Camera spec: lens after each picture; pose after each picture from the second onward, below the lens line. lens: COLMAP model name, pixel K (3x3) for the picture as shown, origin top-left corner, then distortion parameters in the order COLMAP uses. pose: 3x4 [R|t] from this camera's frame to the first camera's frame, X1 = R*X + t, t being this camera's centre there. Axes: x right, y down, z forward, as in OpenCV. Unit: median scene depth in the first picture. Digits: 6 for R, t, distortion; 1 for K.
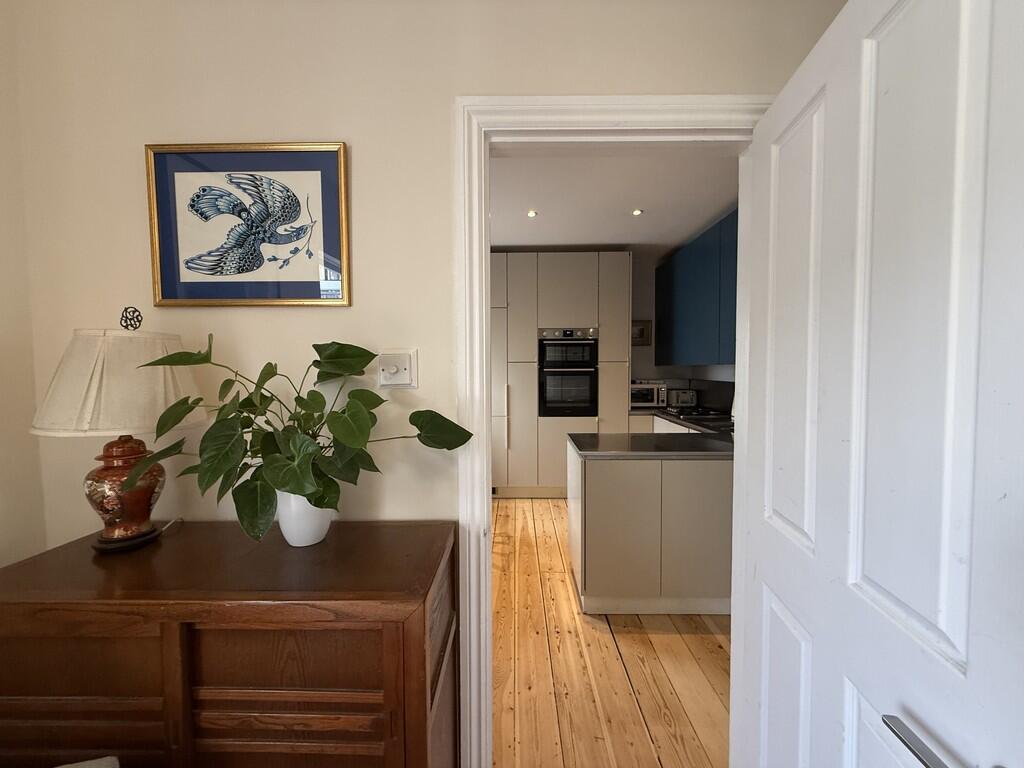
lens RADIAL K [[406.0, 0, 511.5], [0, 406.0, 382.3], [0, 0, 1]] dist [-0.000994, -0.000181]
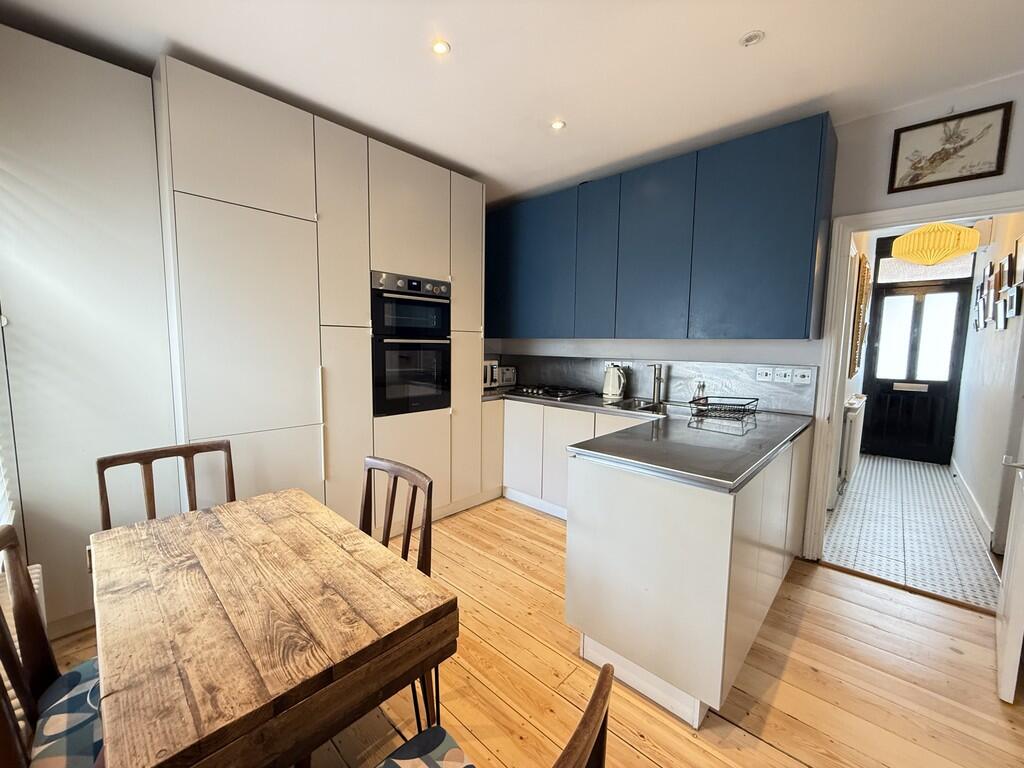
lens RADIAL K [[406.0, 0, 514.0], [0, 406.0, 383.1], [0, 0, 1]] dist [-0.000994, -0.000181]
pose [[0.669195, -0.059793, 0.740678, -0.243580], [0.008922, 0.997332, 0.072451, -0.009414], [-0.743034, -0.041875, 0.667943, 0.440941]]
